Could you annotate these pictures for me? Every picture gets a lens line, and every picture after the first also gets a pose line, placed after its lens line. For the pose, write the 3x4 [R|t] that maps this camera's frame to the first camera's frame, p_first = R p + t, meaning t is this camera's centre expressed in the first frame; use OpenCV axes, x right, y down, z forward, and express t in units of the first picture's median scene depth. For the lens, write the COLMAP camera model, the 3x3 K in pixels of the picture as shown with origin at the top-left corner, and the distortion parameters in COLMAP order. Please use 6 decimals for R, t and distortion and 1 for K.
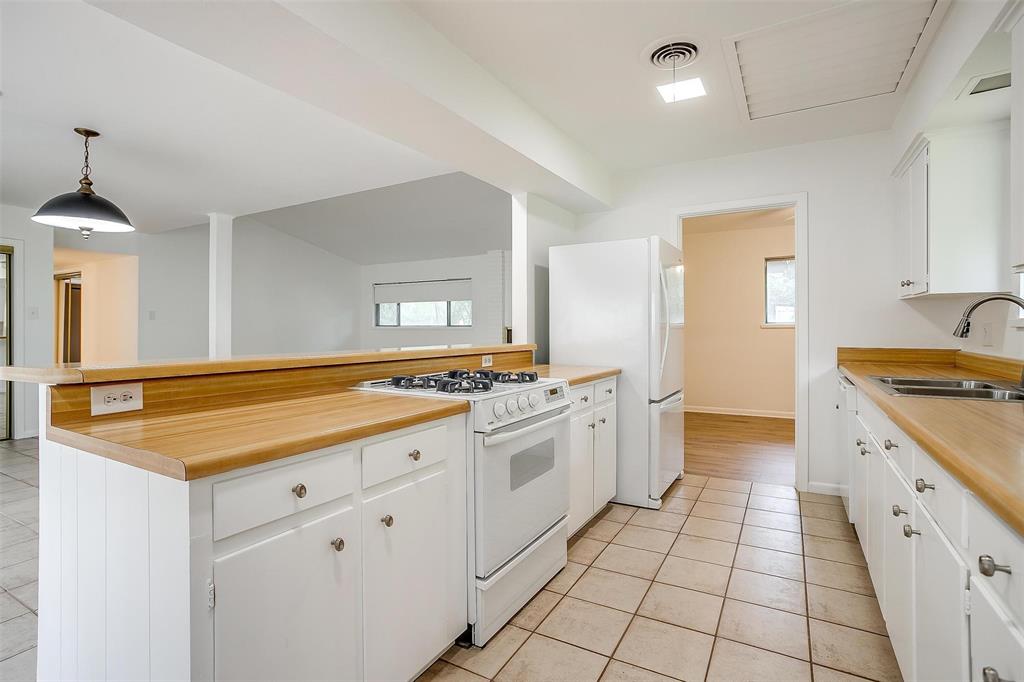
lens RADIAL K [[499.6, 0, 509.9], [0, 499.6, 329.7], [0, 0, 1]] dist [0.003790, 0.000286]
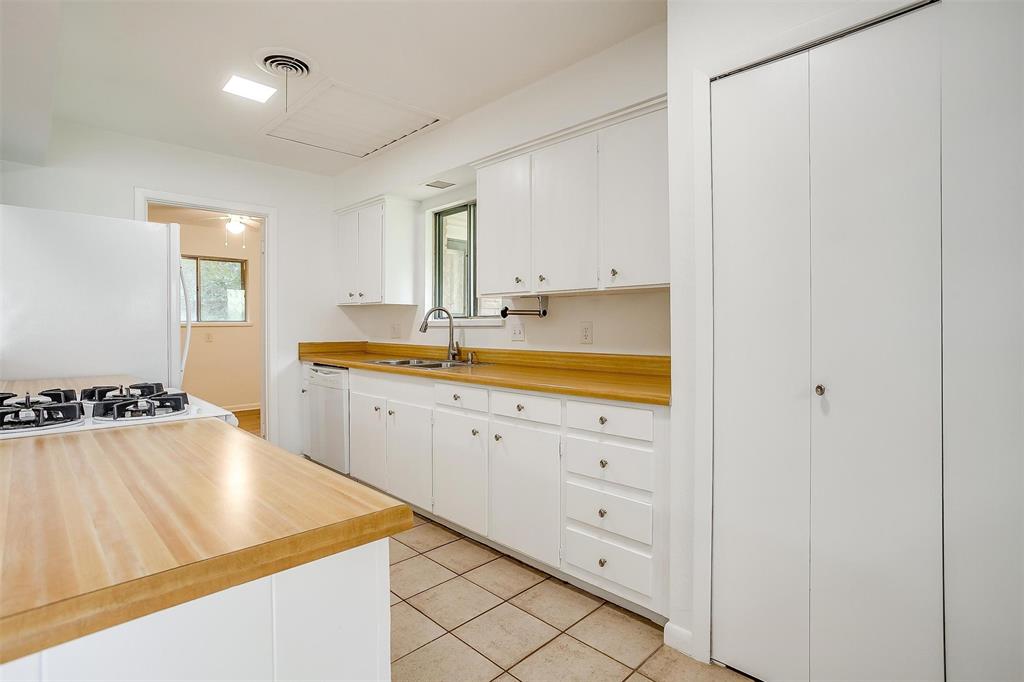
lens RADIAL K [[499.6, 0, 511.2], [0, 499.6, 339.1], [0, 0, 1]] dist [0.003790, 0.000286]
pose [[0.264678, -0.021946, 0.964087, -0.463908], [0.003303, 0.999756, 0.021851, 0.002244], [-0.964331, -0.002599, 0.264686, 0.229317]]
